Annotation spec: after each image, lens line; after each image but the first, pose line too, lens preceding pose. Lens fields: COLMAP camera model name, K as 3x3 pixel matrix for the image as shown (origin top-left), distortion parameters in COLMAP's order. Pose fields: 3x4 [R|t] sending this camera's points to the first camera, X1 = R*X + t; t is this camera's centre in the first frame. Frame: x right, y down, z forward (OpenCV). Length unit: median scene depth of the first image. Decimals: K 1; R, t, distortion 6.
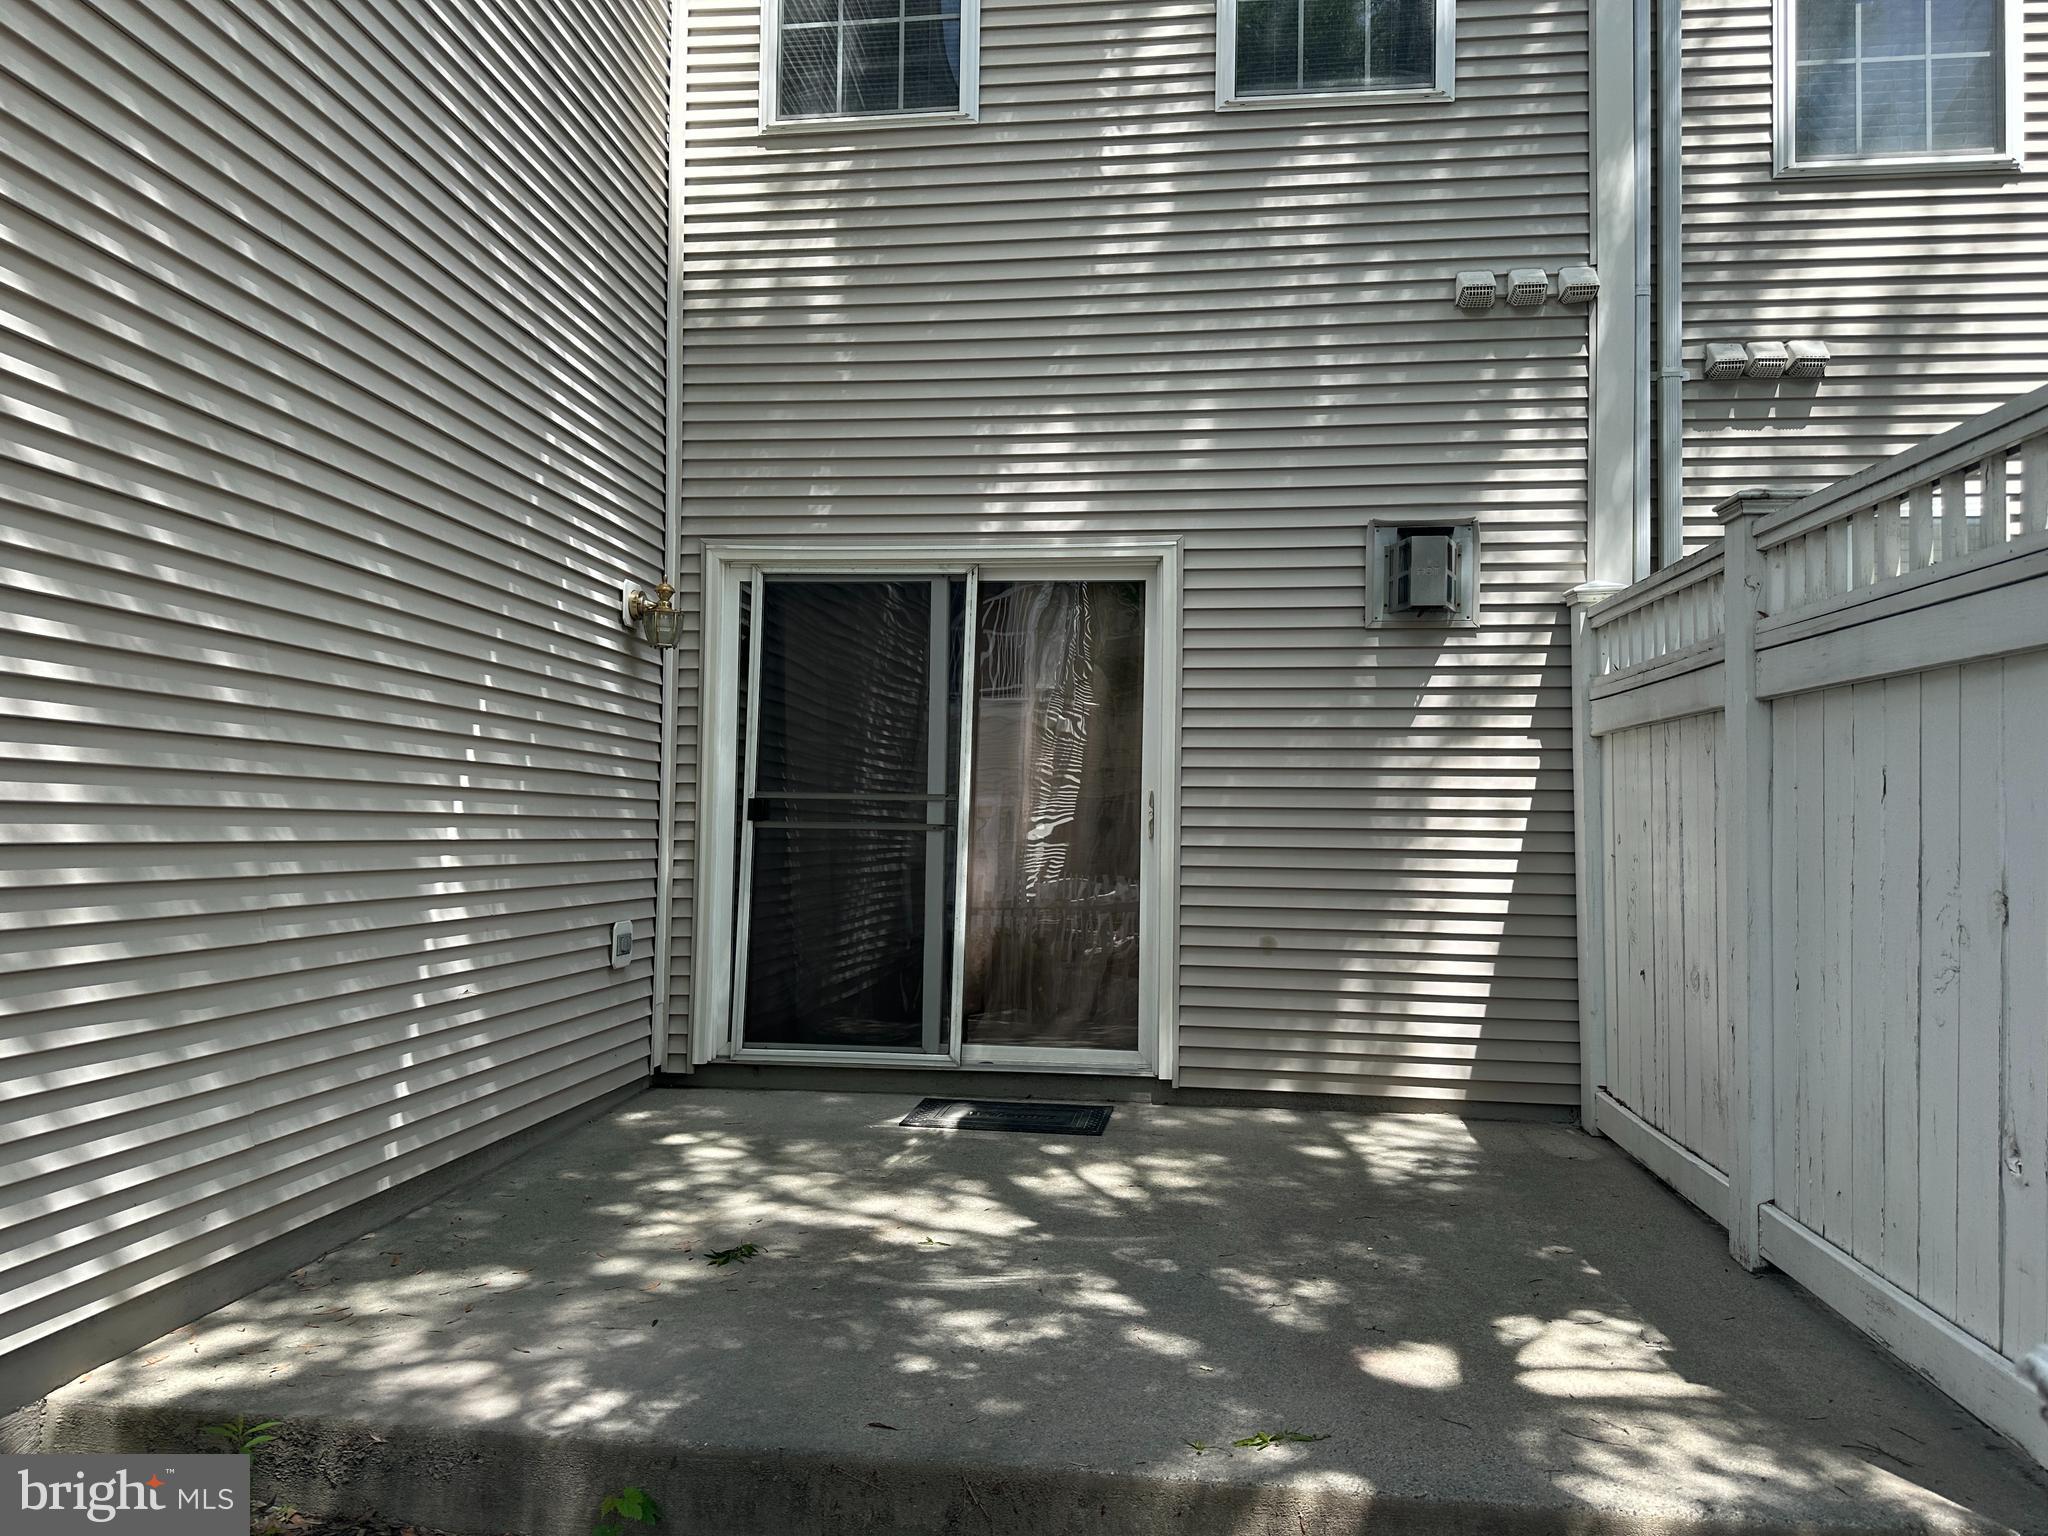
lens RADIAL K [[1436.6, 0, 1017.2], [0, 1436.6, 777.9], [0, 0, 1]] dist [0.083444, -0.095094]
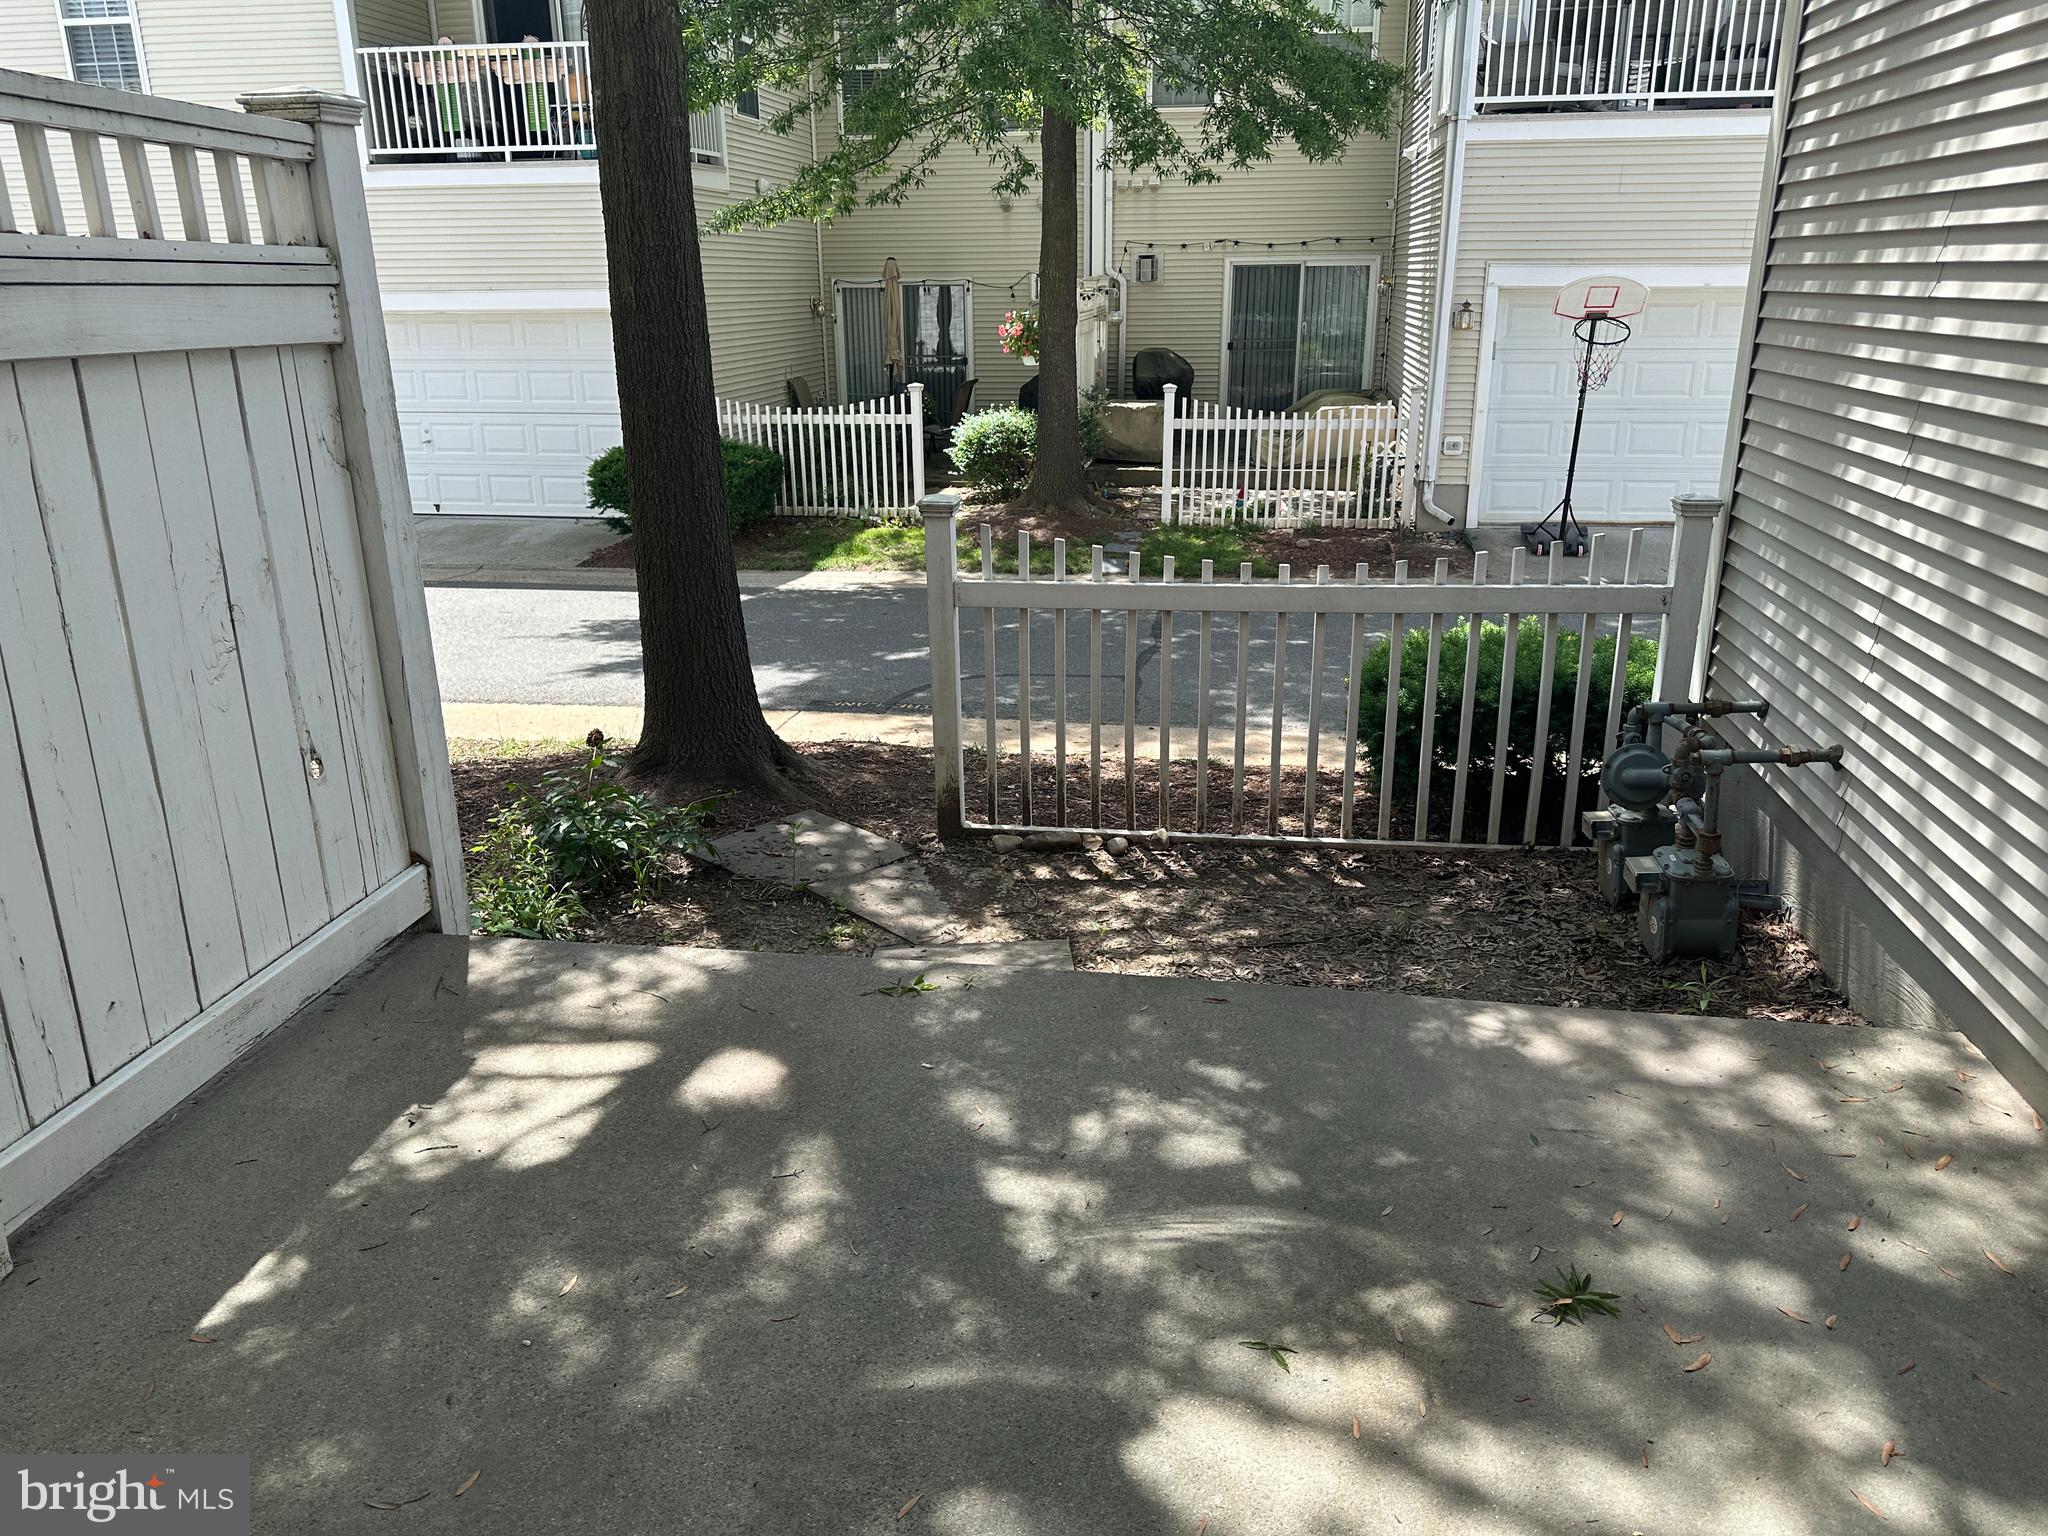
lens RADIAL K [[1436.6, 0, 1017.2], [0, 1436.6, 777.9], [0, 0, 1]] dist [0.083444, -0.095094]
pose [[-0.999415, -0.022801, 0.025472, 0.061564], [-0.014240, 0.955026, 0.296180, -0.090324], [-0.031079, 0.295644, -0.954792, 1.958850]]
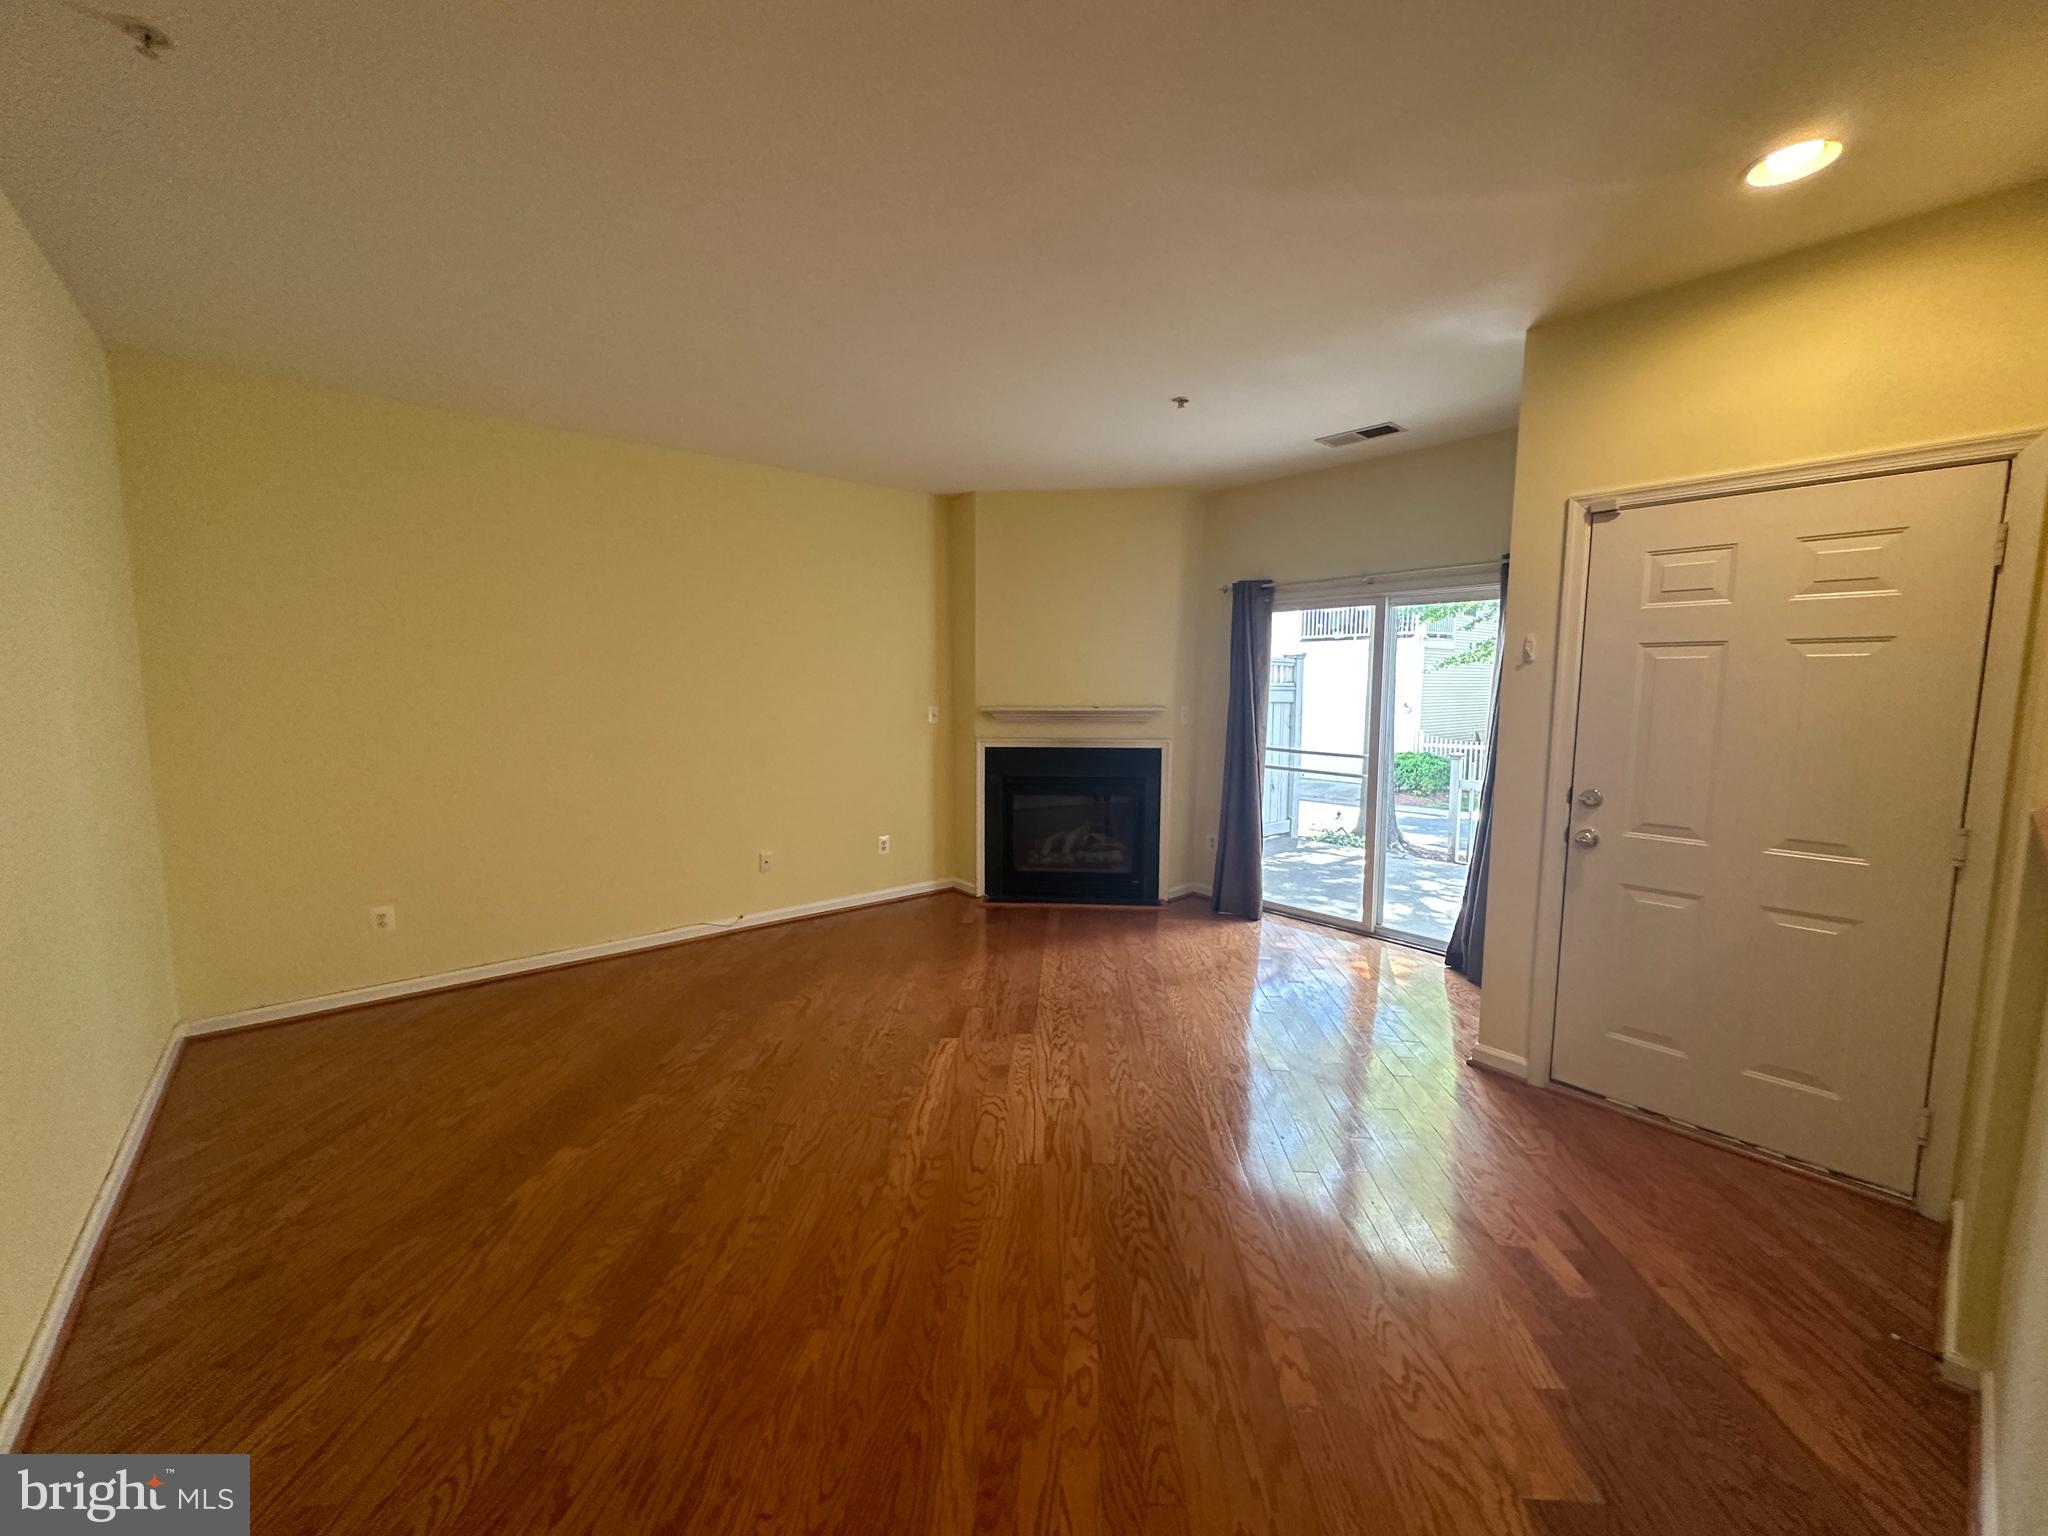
lens RADIAL K [[814.8, 0, 1024.0], [0, 814.8, 768.0], [0, 0, 1]] dist [-0.000172, -0.000138]
pose [[-0.739550, -0.086458, 0.667526, -0.590675], [-0.030888, 0.995031, 0.094656, -0.083024], [-0.672393, 0.049384, -0.738545, 3.508033]]
